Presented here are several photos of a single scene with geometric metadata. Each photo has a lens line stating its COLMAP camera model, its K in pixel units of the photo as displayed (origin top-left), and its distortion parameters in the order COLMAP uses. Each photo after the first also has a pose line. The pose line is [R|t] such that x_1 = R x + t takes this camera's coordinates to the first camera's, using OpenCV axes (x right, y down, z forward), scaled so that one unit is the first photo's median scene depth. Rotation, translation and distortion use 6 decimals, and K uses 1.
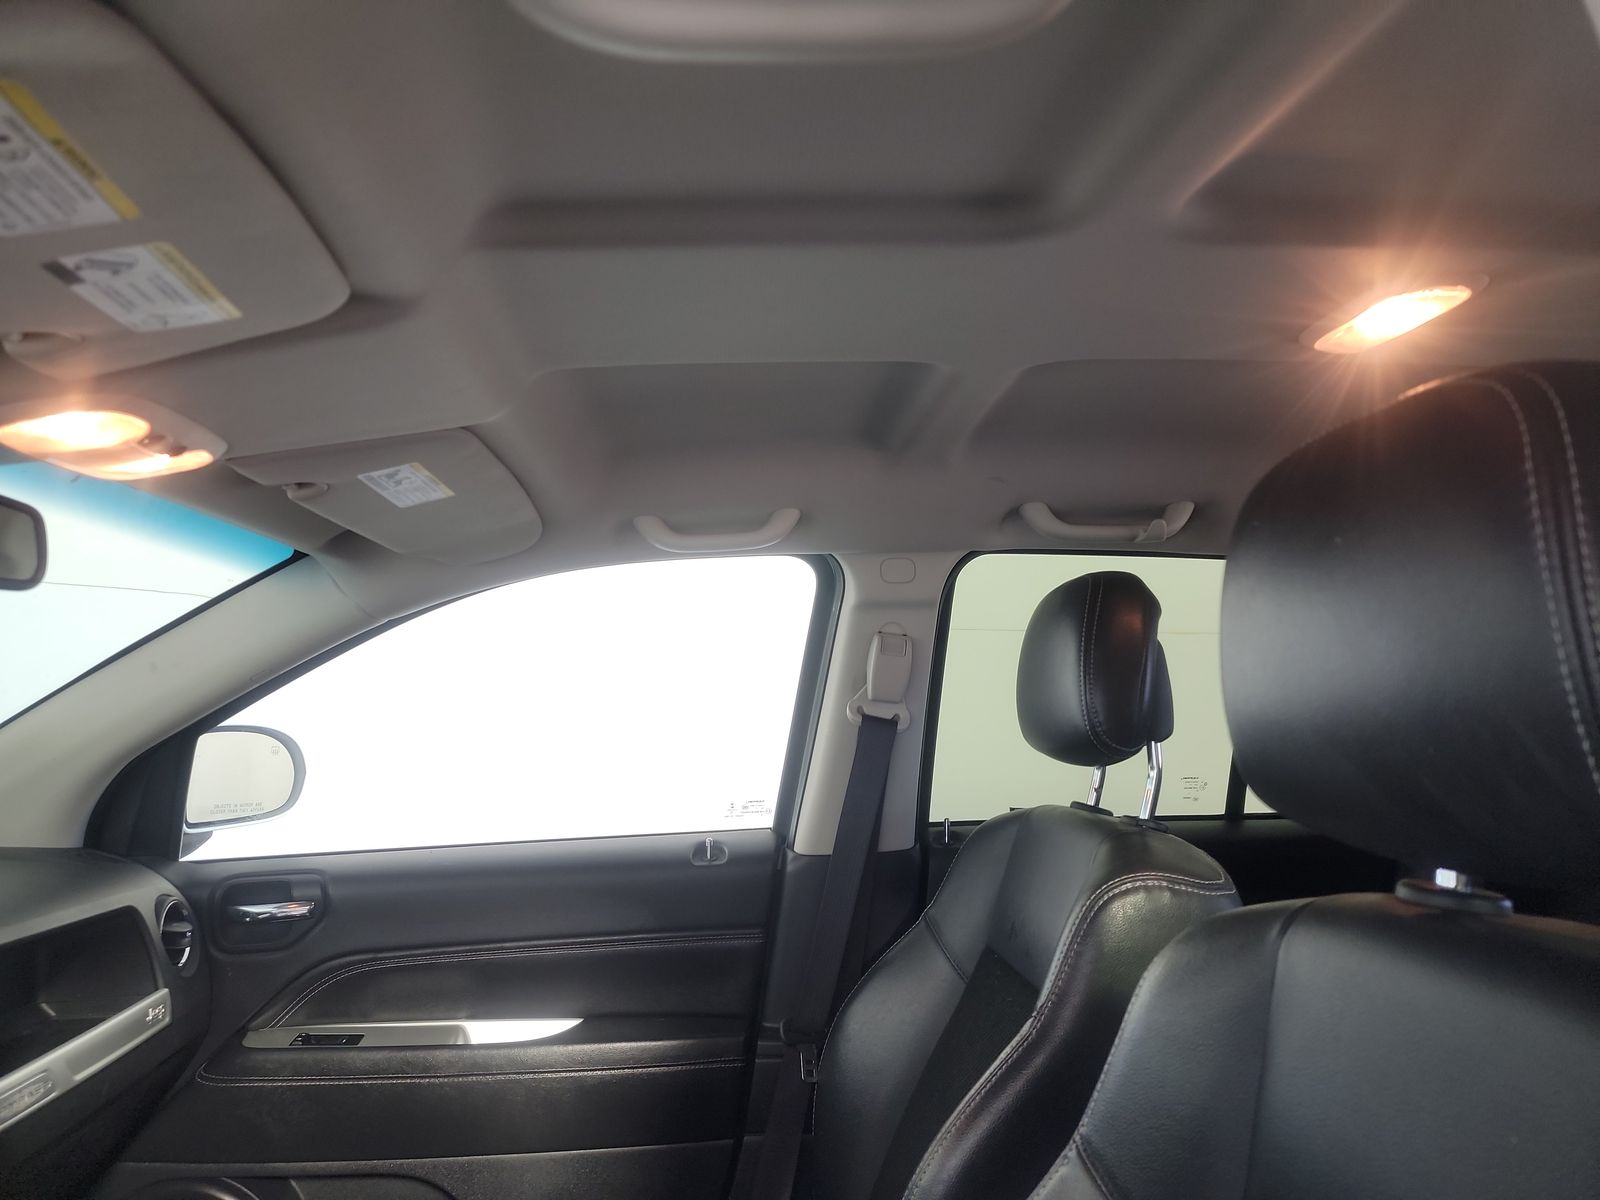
lens RADIAL K [[1146.3, 0, 800.0], [0, 1146.3, 600.0], [0, 0, 1]] dist [0.008209, -0.001440]
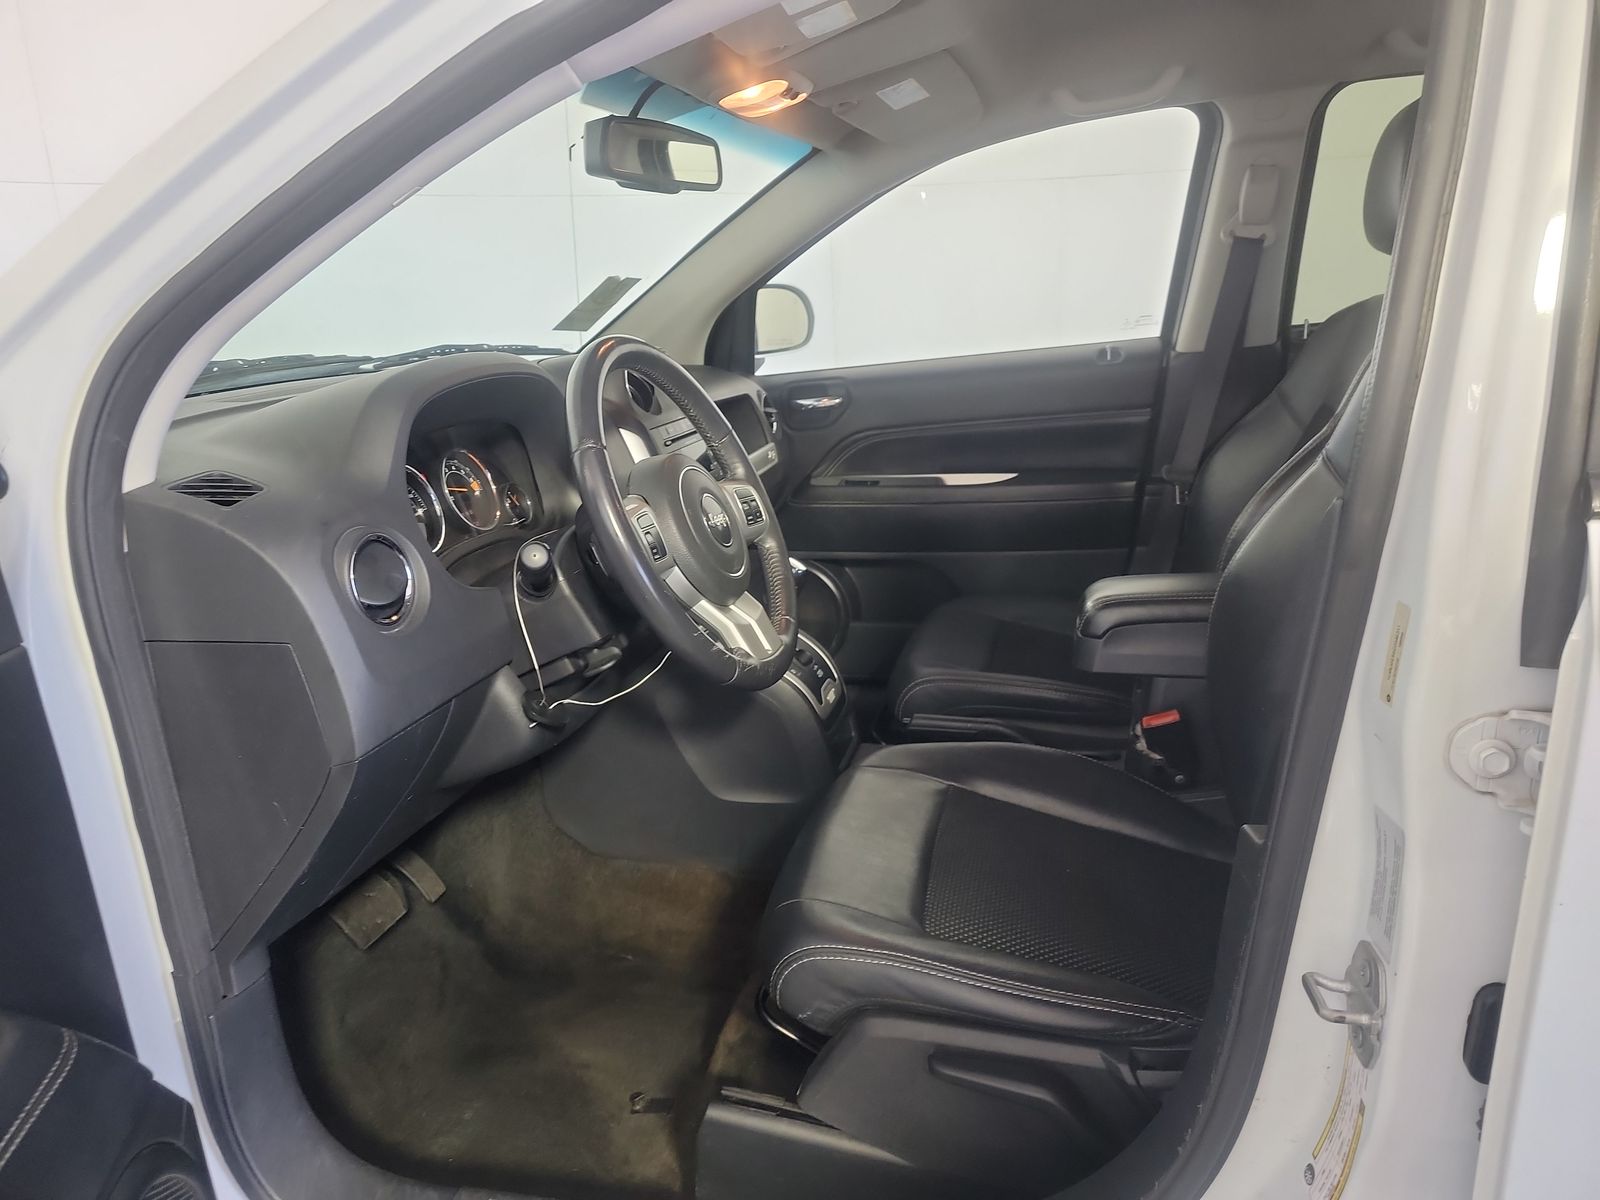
lens RADIAL K [[1098.6, 0, 807.0], [0, 1098.6, 607.5], [0, 0, 1]] dist [0.003050, -0.004579]
pose [[0.942828, 0.020837, -0.332627, 0.023999], [0.104717, 0.928978, 0.355014, 0.000705], [0.316400, -0.369549, 0.873685, -0.386149]]
